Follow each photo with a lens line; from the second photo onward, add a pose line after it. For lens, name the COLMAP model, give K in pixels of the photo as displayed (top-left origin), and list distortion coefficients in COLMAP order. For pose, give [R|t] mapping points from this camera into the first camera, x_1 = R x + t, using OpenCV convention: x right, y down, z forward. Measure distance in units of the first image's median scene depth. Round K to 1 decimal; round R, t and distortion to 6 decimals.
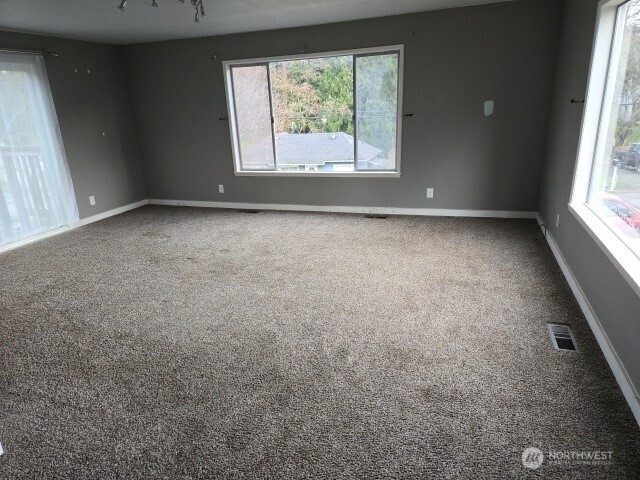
lens RADIAL K [[435.7, 0, 310.5], [0, 435.7, 243.3], [0, 0, 1]] dist [0.105015, -0.092436]
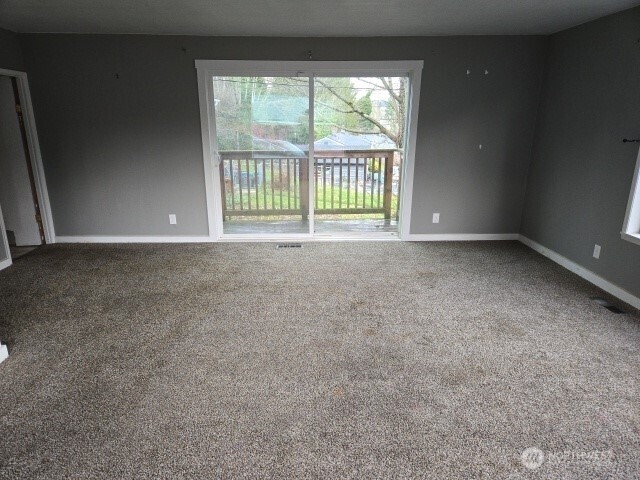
lens RADIAL K [[435.7, 0, 310.5], [0, 435.7, 243.3], [0, 0, 1]] dist [0.105015, -0.092436]
pose [[0.352532, 0.309249, -0.883225, 0.244212], [-0.304162, 0.930439, 0.204377, -0.175227], [0.884990, 0.196594, 0.422071, 0.482447]]
